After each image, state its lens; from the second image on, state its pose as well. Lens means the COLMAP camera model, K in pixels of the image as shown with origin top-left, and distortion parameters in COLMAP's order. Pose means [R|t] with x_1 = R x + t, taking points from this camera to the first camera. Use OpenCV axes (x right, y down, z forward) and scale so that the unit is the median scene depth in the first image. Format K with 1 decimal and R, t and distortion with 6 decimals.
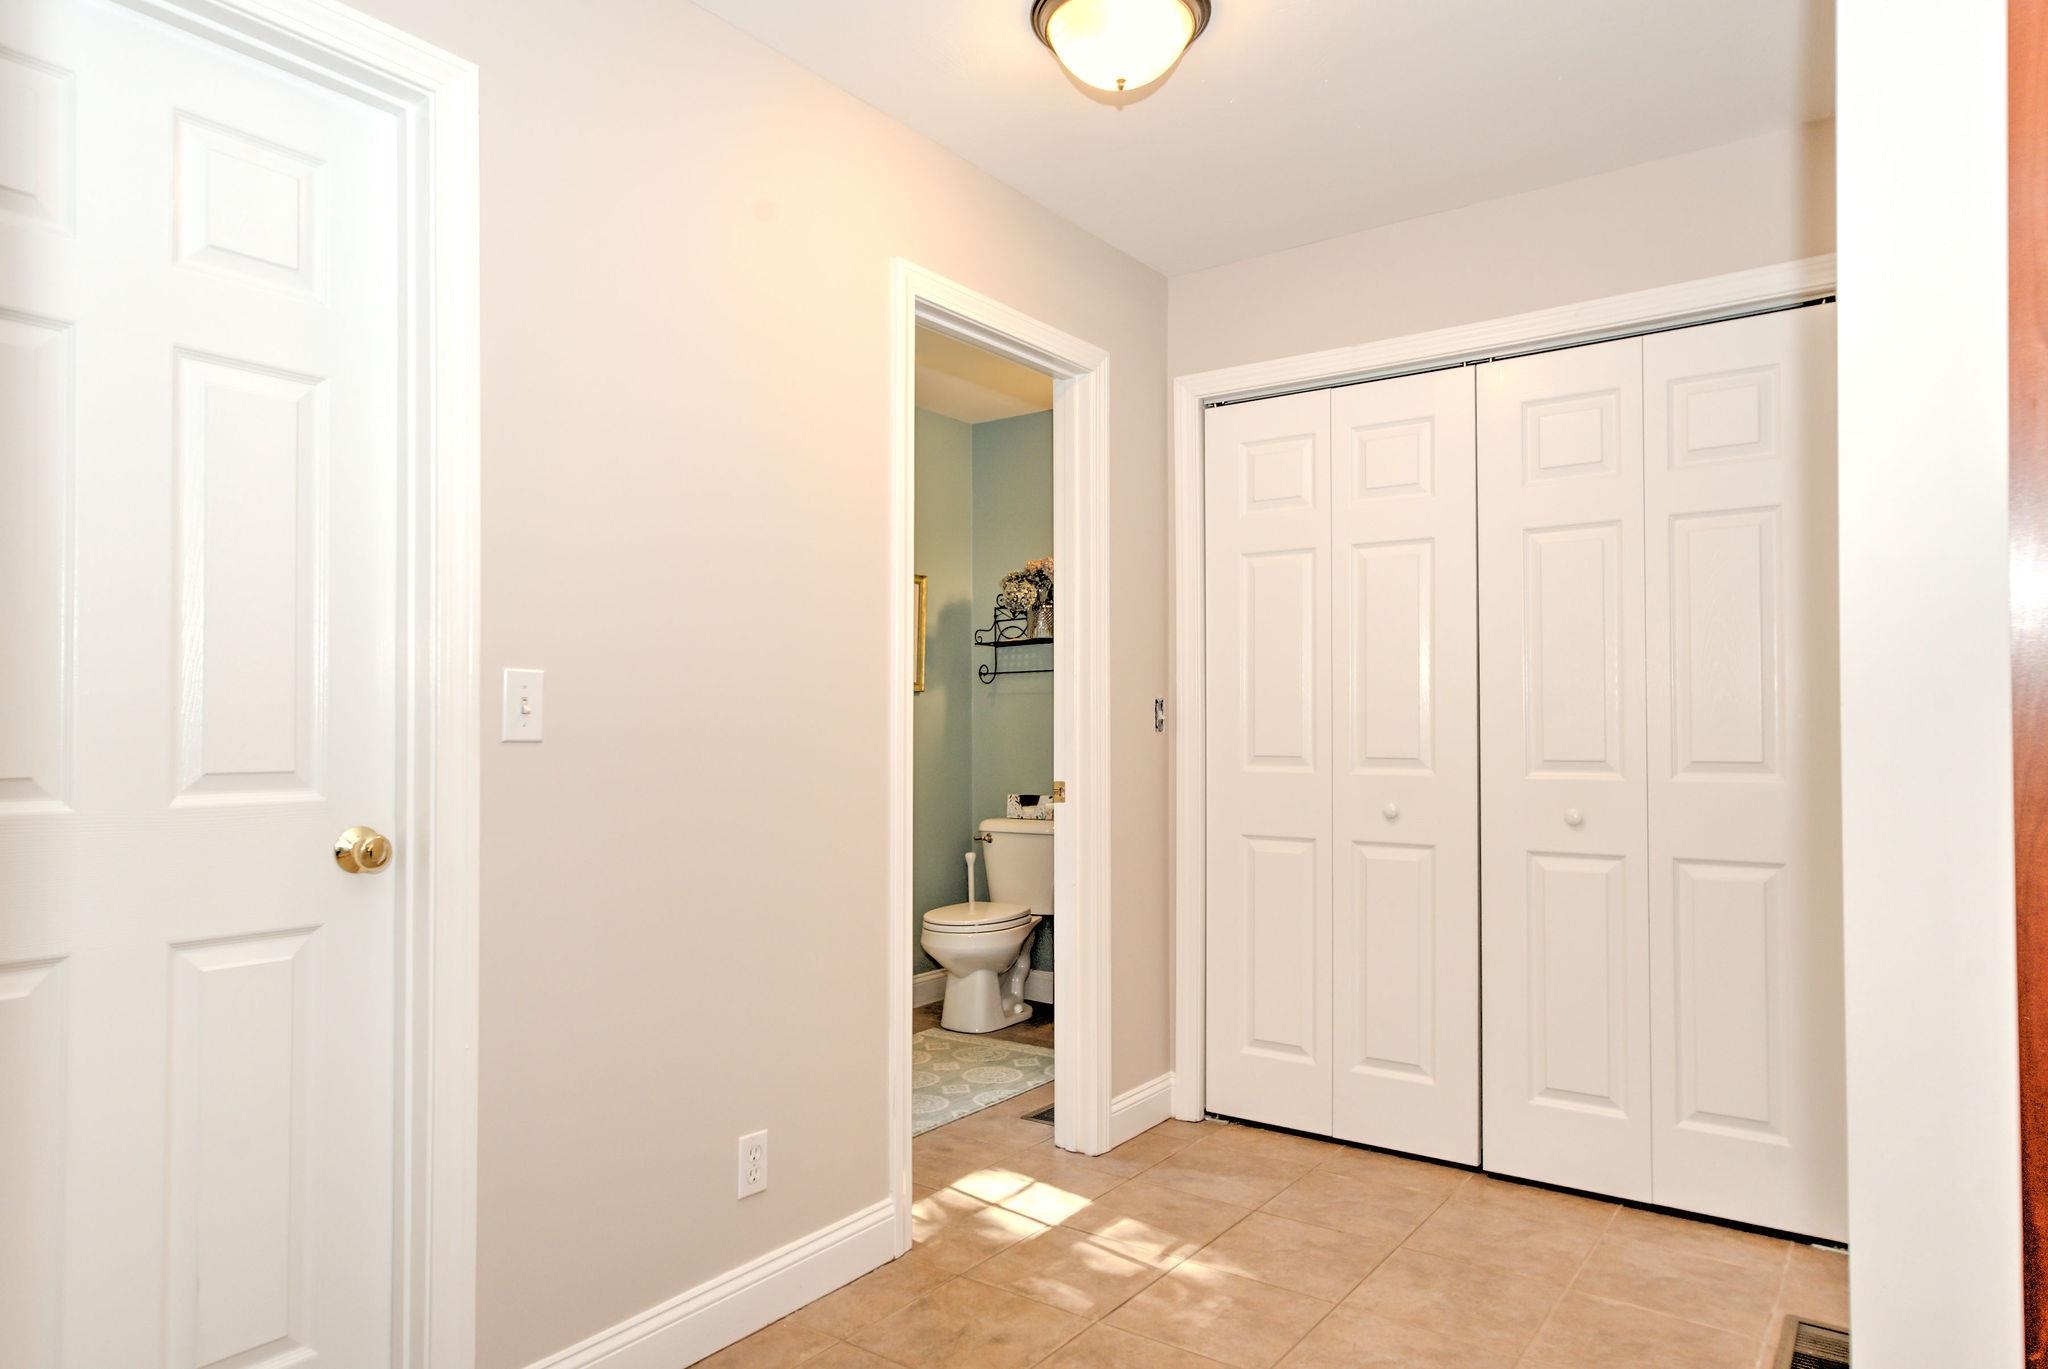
lens RADIAL K [[1247.3, 0, 1026.0], [0, 1247.3, 691.9], [0, 0, 1]] dist [0.005308, 0.000232]
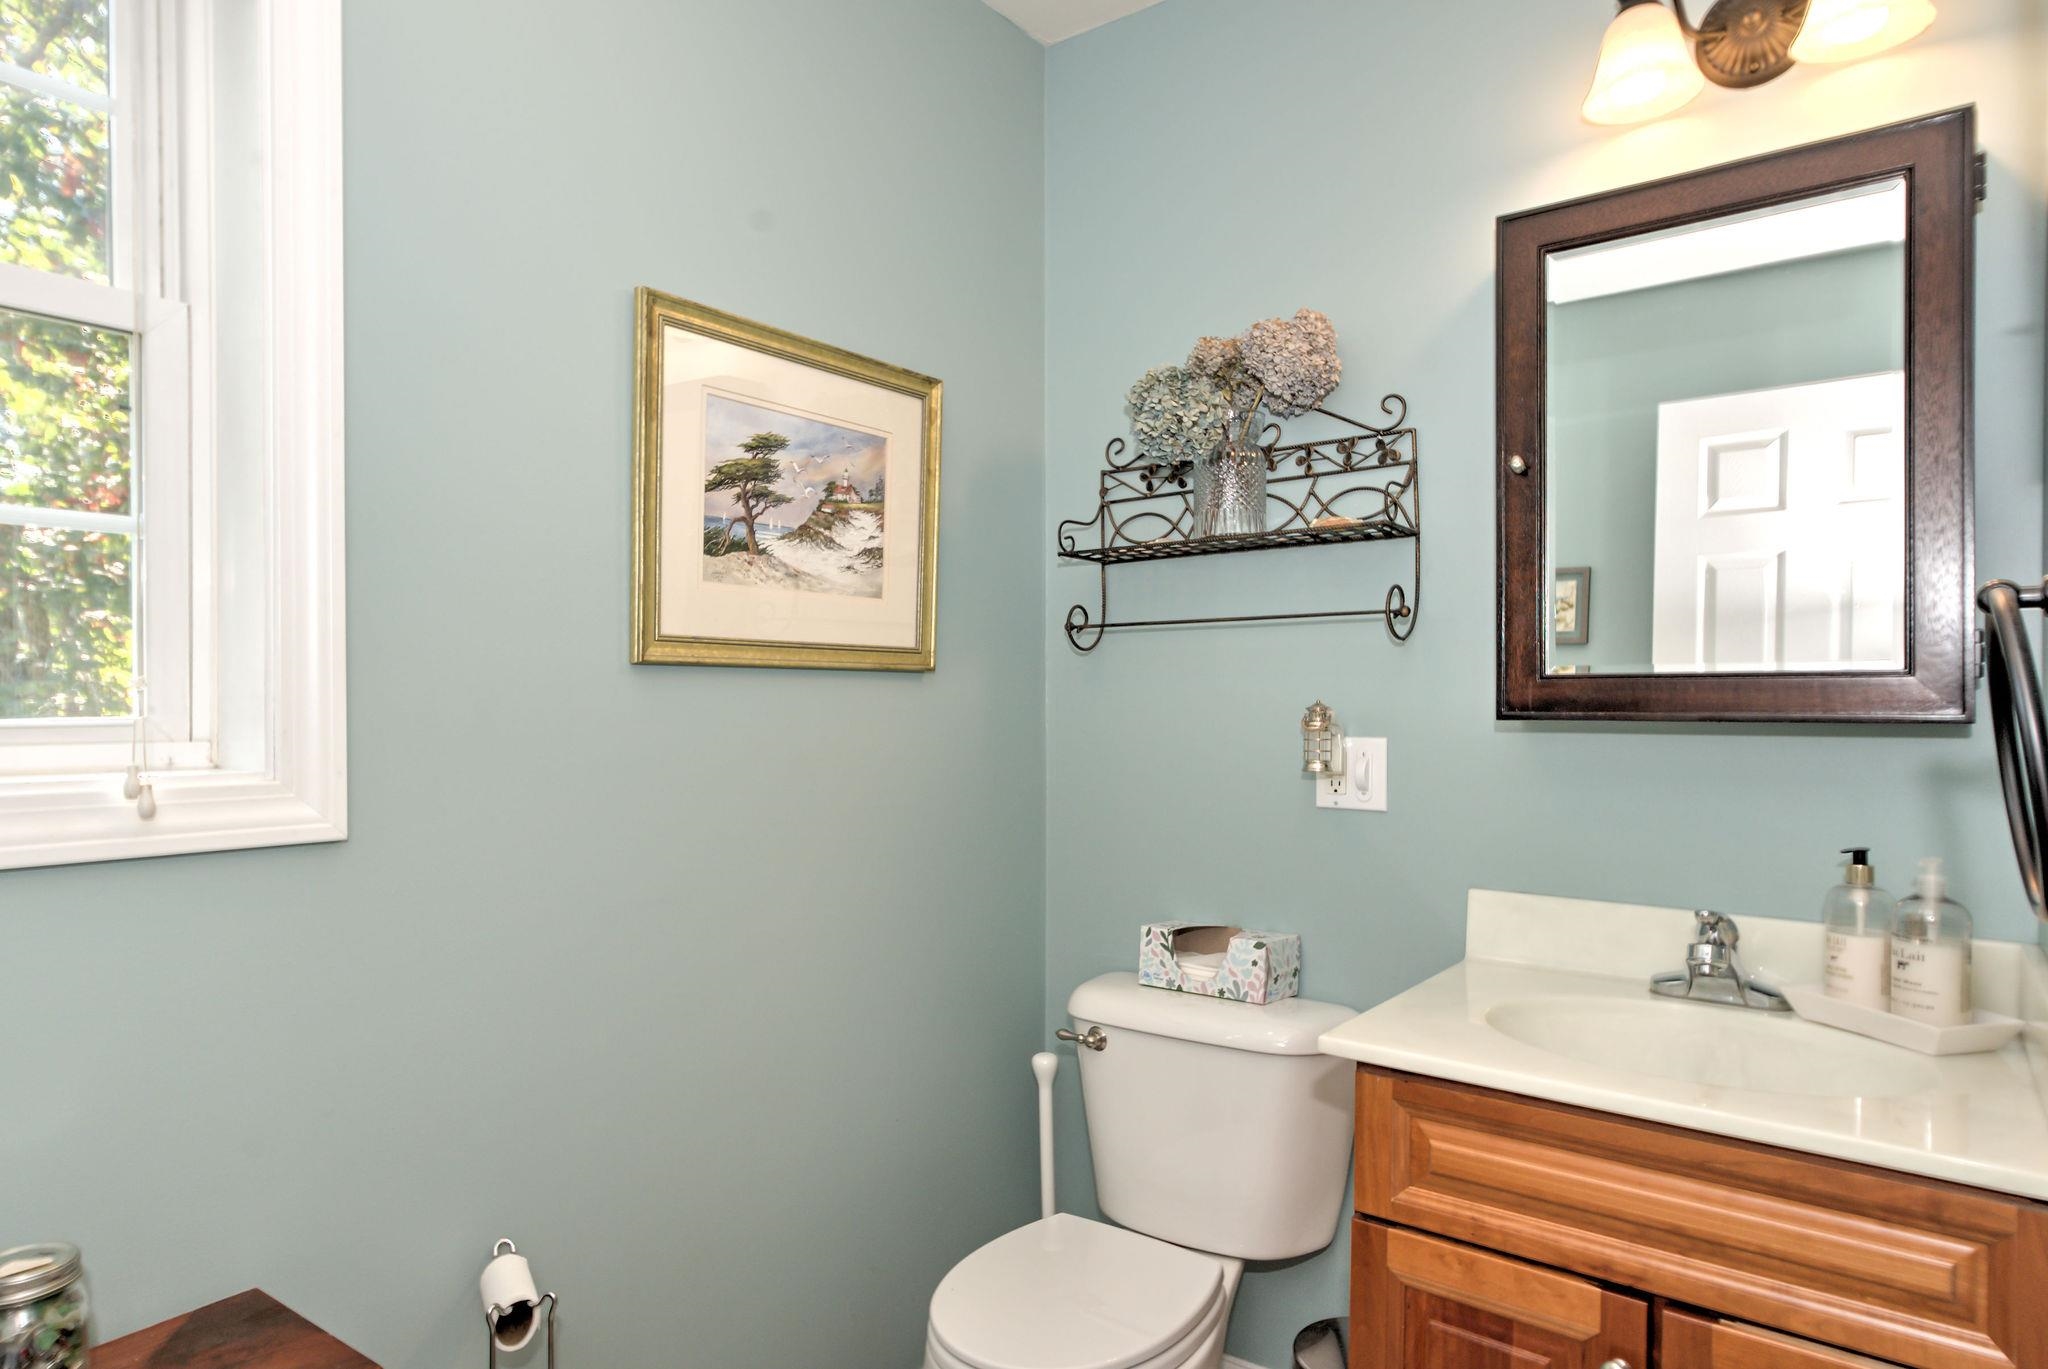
lens RADIAL K [[1247.3, 0, 1021.1], [0, 1247.3, 689.8], [0, 0, 1]] dist [0.005308, 0.000232]
pose [[0.999964, 0.002017, -0.008215, -0.049207], [-0.001888, 0.999876, 0.015617, -0.000236], [0.008246, -0.015601, 0.999844, 0.584784]]
